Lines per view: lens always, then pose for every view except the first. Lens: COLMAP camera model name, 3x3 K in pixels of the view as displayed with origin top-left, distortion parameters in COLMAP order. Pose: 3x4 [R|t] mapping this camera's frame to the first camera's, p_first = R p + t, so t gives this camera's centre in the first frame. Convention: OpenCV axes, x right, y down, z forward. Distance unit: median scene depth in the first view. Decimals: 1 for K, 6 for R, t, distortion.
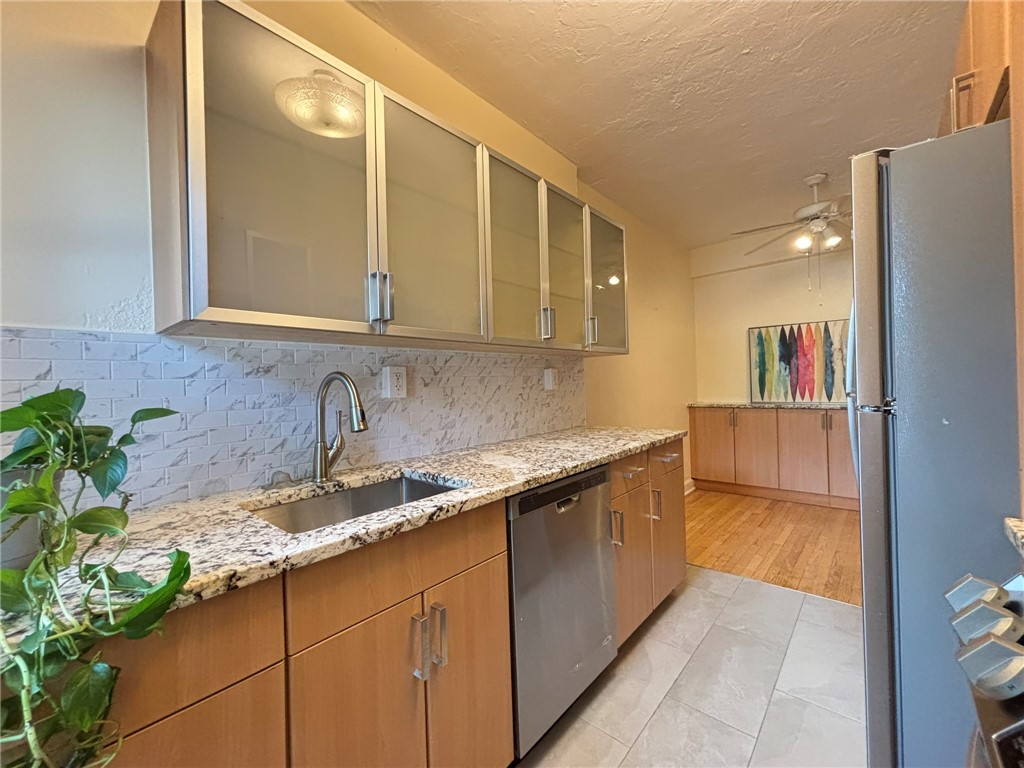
lens RADIAL K [[411.7, 0, 522.6], [0, 411.7, 383.7], [0, 0, 1]] dist [0.000733, 0.000107]
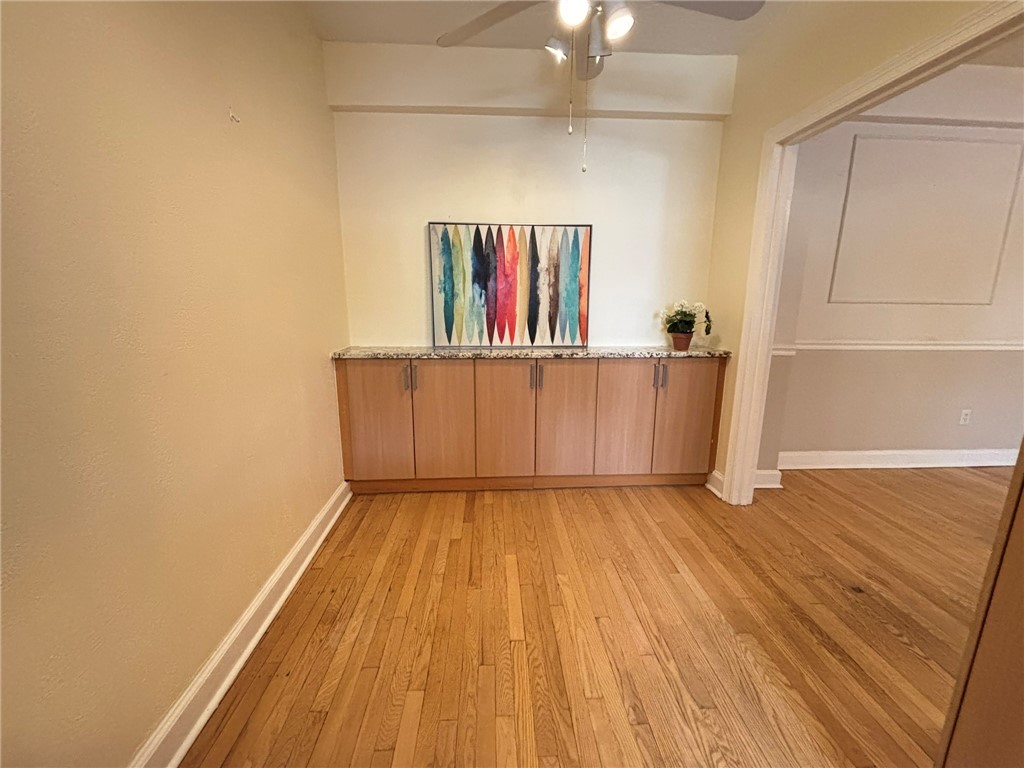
lens RADIAL K [[410.6, 0, 512.2], [0, 410.6, 381.6], [0, 0, 1]] dist [-0.006966, 0.003281]
pose [[0.711364, -0.108576, 0.694386, 0.213162], [-0.023561, 0.983756, 0.177959, -0.017996], [-0.702429, -0.142954, 0.697250, 0.503276]]
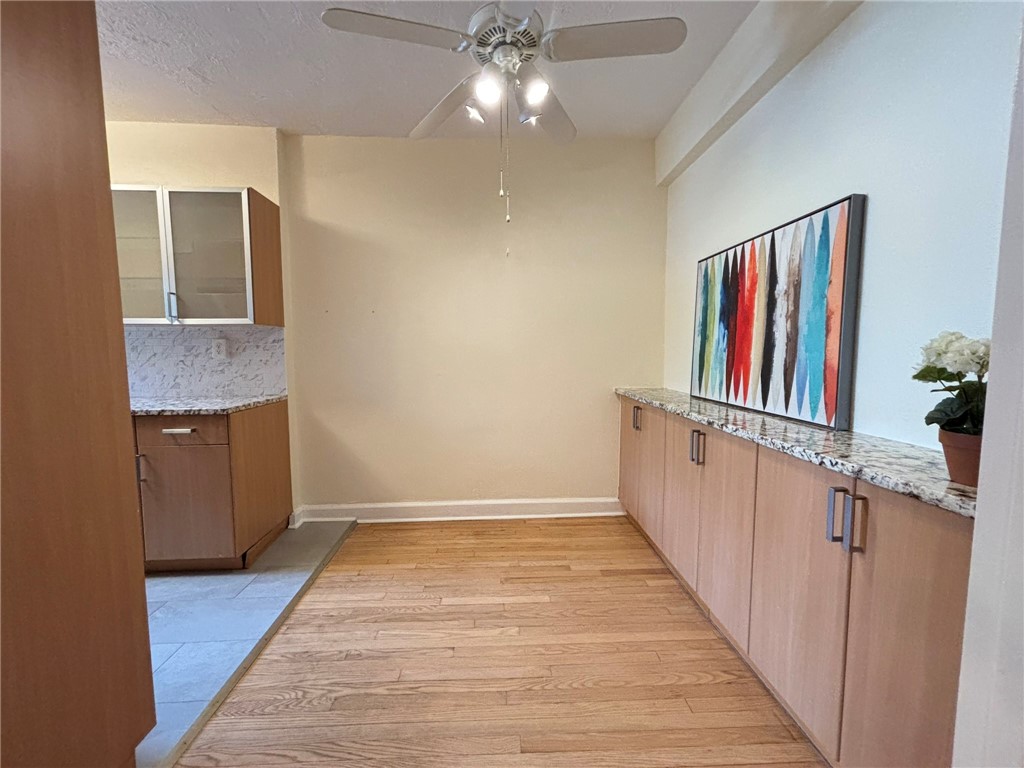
lens RADIAL K [[414.5, 0, 512.0], [0, 414.5, 384.0], [0, 0, 1]] dist [-0.000097, 0.000271]
pose [[0.693081, 0.085400, -0.715783, 0.845526], [-0.016593, 0.994585, 0.102597, -0.026231], [0.720668, -0.059231, 0.690745, 0.463799]]
